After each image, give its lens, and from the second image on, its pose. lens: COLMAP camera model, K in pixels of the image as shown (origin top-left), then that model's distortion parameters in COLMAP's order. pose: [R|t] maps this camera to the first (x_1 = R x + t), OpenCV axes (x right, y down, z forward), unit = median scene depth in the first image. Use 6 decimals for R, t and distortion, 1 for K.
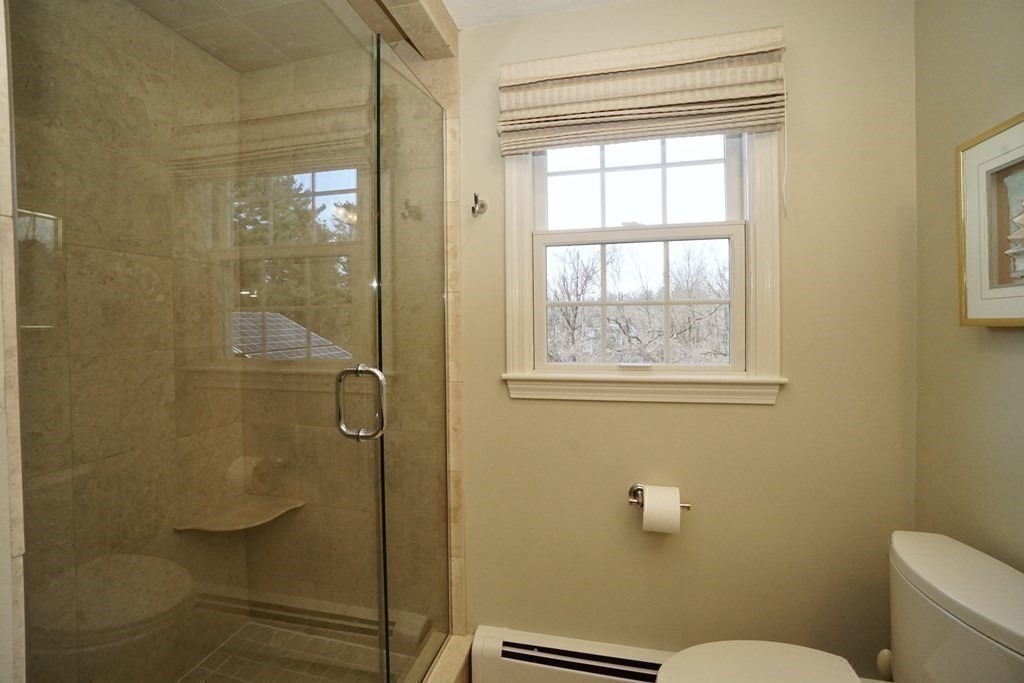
lens RADIAL K [[464.6, 0, 511.2], [0, 464.6, 331.5], [0, 0, 1]] dist [-0.044342, 0.000221]
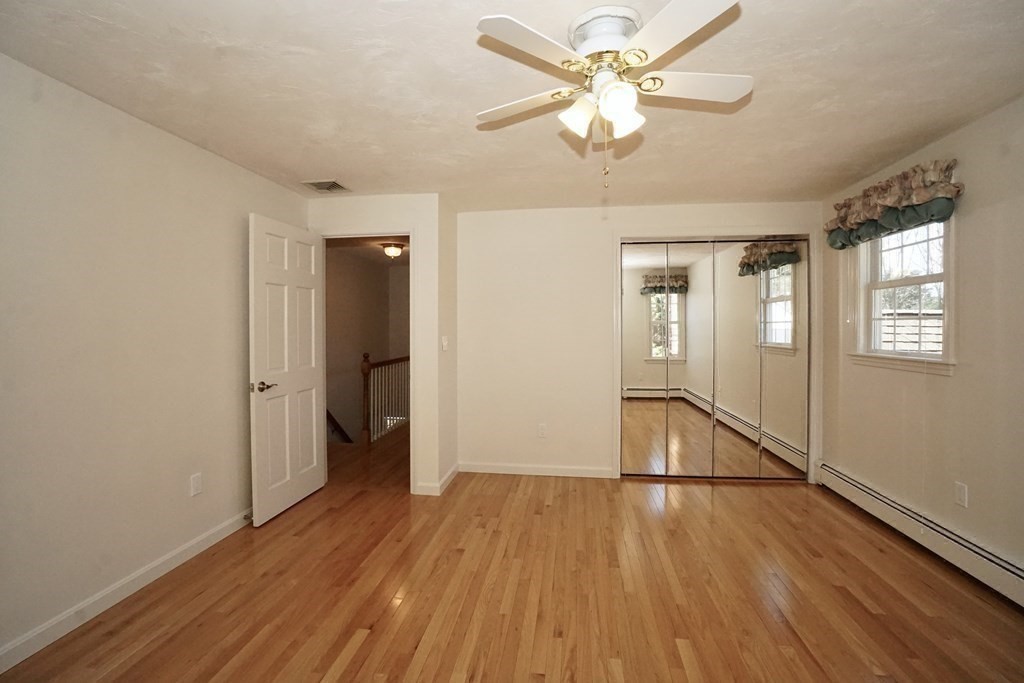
lens RADIAL K [[464.6, 0, 511.2], [0, 464.6, 331.5], [0, 0, 1]] dist [-0.044342, 0.000221]
pose [[0.103430, 0.025916, -0.994299, 1.878477], [-0.016056, 0.999574, 0.024383, -0.025560], [0.994507, 0.013442, 0.103802, -0.769794]]
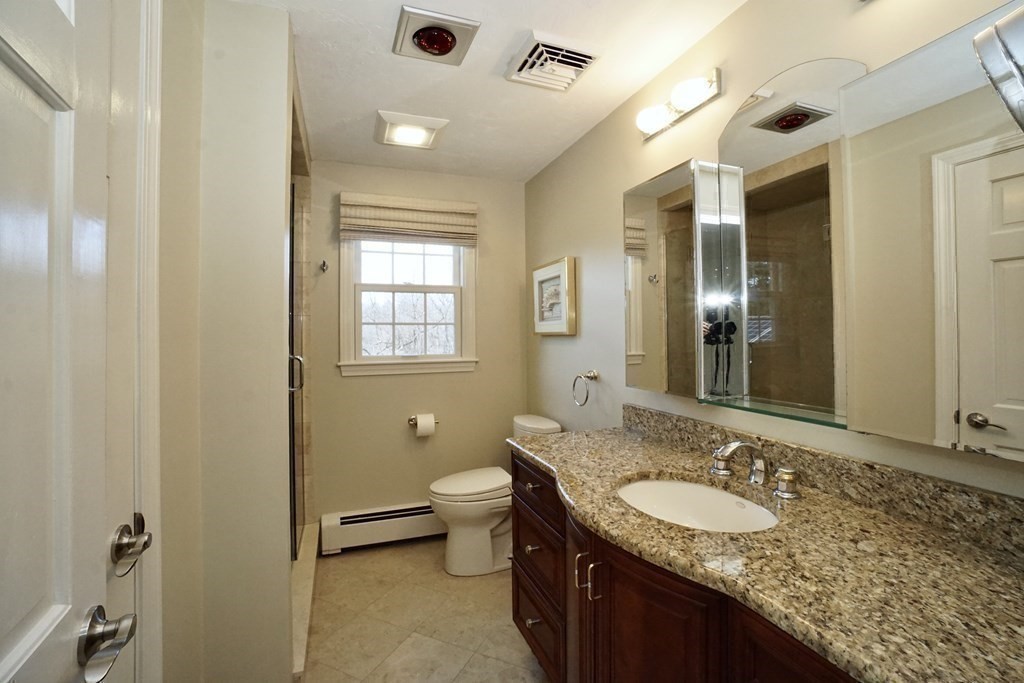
lens RADIAL K [[464.6, 0, 511.2], [0, 464.6, 331.5], [0, 0, 1]] dist [-0.044342, 0.000221]
pose [[0.822620, 0.004319, 0.568576, -0.495523], [0.010626, 0.999680, -0.022968, 0.020905], [-0.568493, 0.024936, 0.822310, -0.856379]]
